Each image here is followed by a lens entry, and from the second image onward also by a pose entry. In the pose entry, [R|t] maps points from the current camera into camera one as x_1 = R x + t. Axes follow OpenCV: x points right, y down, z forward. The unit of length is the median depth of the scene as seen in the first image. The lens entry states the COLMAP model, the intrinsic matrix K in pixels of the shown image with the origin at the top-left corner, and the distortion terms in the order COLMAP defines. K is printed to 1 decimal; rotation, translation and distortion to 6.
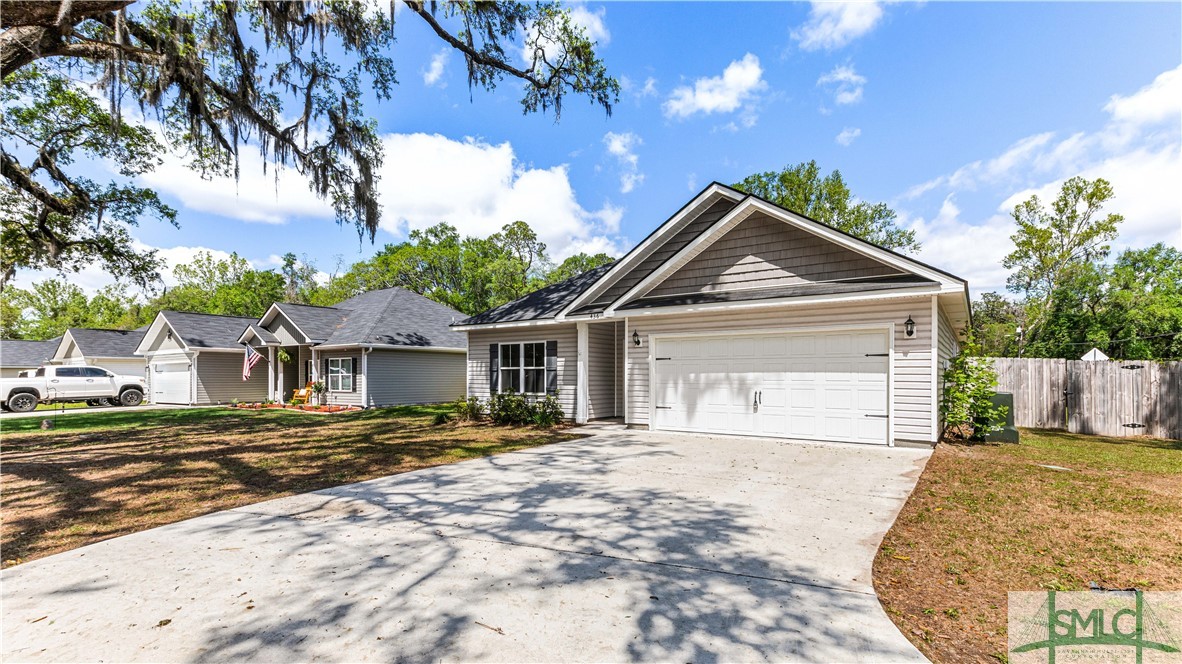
lens RADIAL K [[555.2, 0, 592.5], [0, 555.2, 350.8], [0, 0, 1]] dist [0.002845, 0.000150]
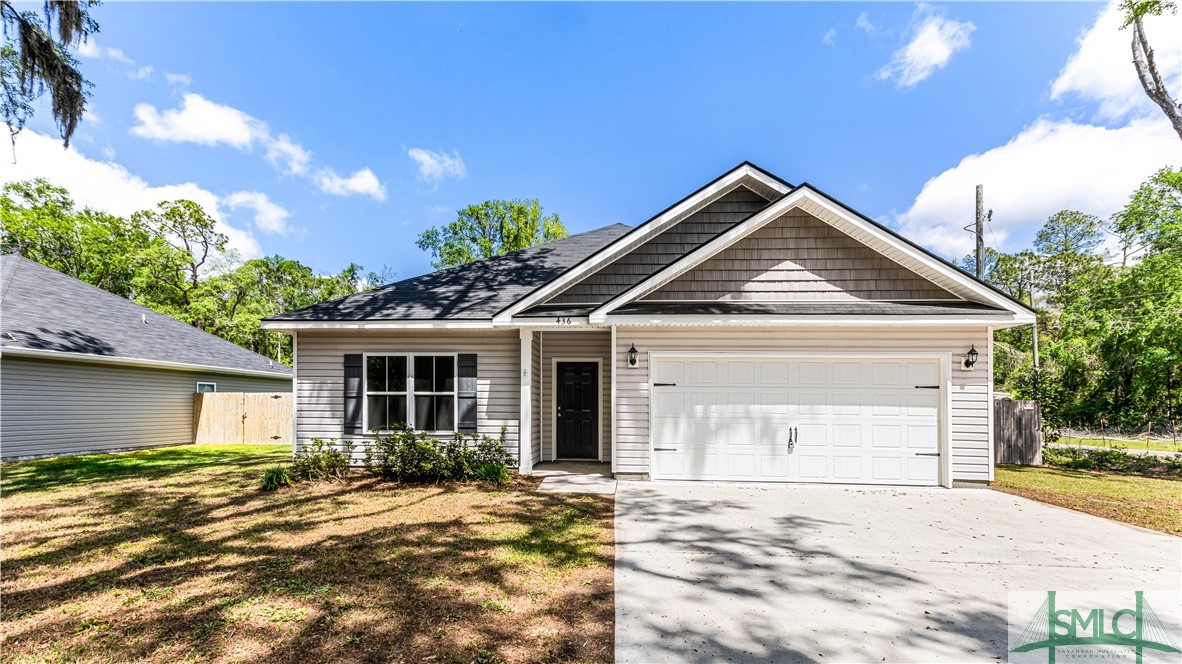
lens RADIAL K [[568.8, 0, 591.2], [0, 568.8, 388.6], [0, 0, 1]] dist [0.015653, 0.000434]
pose [[0.858588, 0.030398, 0.511764, -0.325588], [-0.033591, 0.999431, -0.003009, 0.023314], [-0.511564, -0.014607, 0.859121, 0.360189]]
